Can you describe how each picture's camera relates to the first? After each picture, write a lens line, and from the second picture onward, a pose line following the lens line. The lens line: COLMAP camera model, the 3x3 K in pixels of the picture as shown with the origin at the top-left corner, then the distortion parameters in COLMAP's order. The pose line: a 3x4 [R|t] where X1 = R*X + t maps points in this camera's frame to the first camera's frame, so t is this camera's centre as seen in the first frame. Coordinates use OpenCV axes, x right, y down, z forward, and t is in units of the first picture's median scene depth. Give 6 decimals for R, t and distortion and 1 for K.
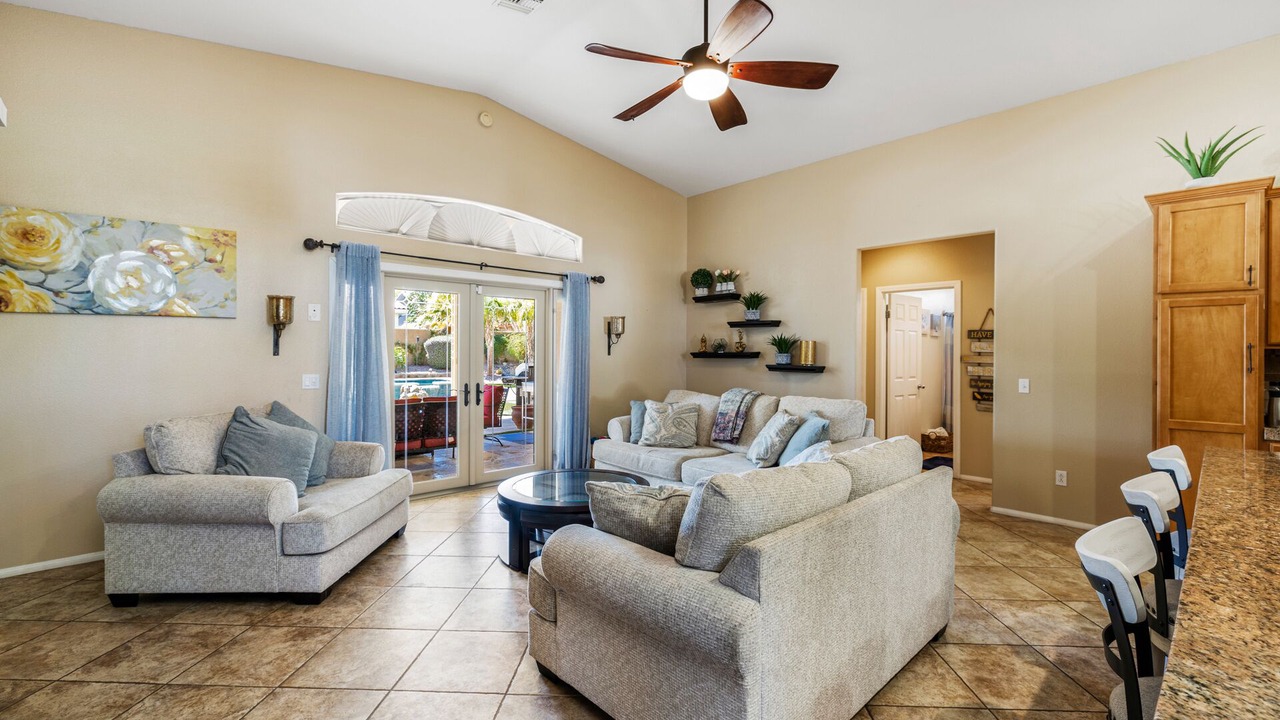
lens RADIAL K [[538.8, 0, 638.4], [0, 538.8, 356.2], [0, 0, 1]] dist [0.000080, 0.000065]
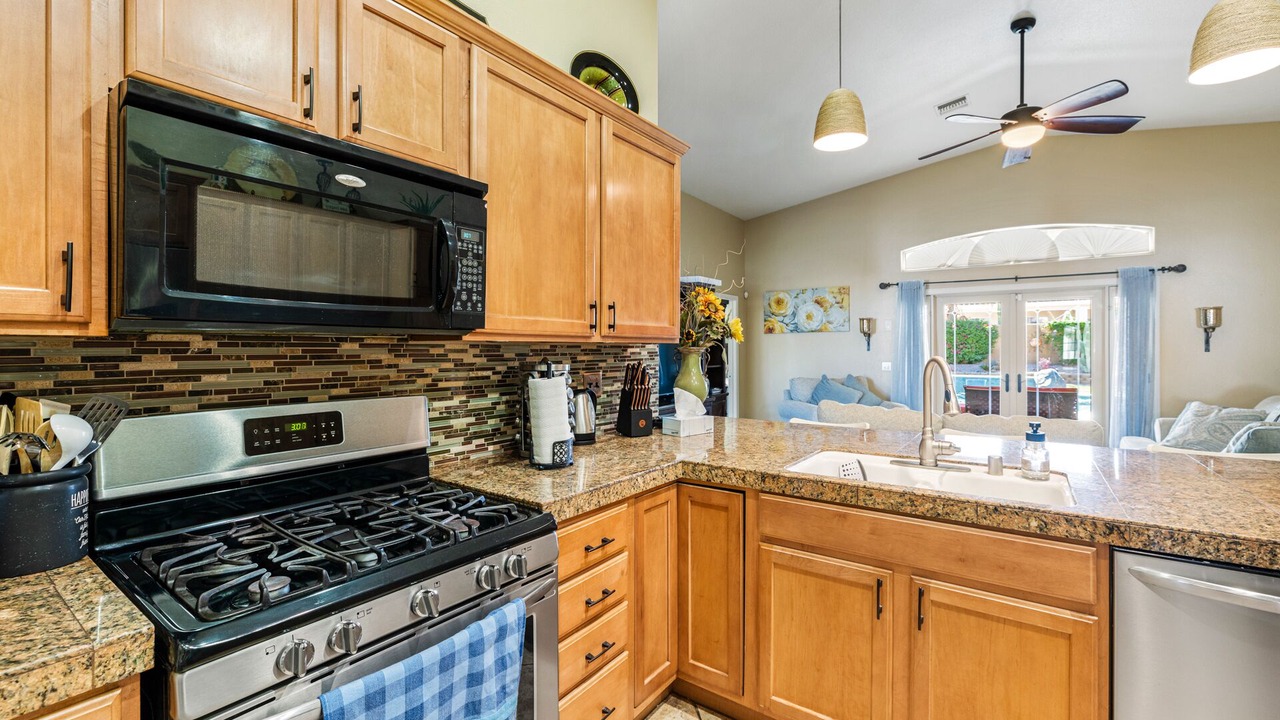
lens RADIAL K [[538.8, 0, 638.2], [0, 538.8, 353.6], [0, 0, 1]] dist [0.000080, 0.000065]
pose [[0.198390, 0.002335, -0.980120, 0.825134], [-0.009786, 0.999952, 0.000401, 0.012739], [0.980074, 0.009512, 0.198404, -0.090730]]
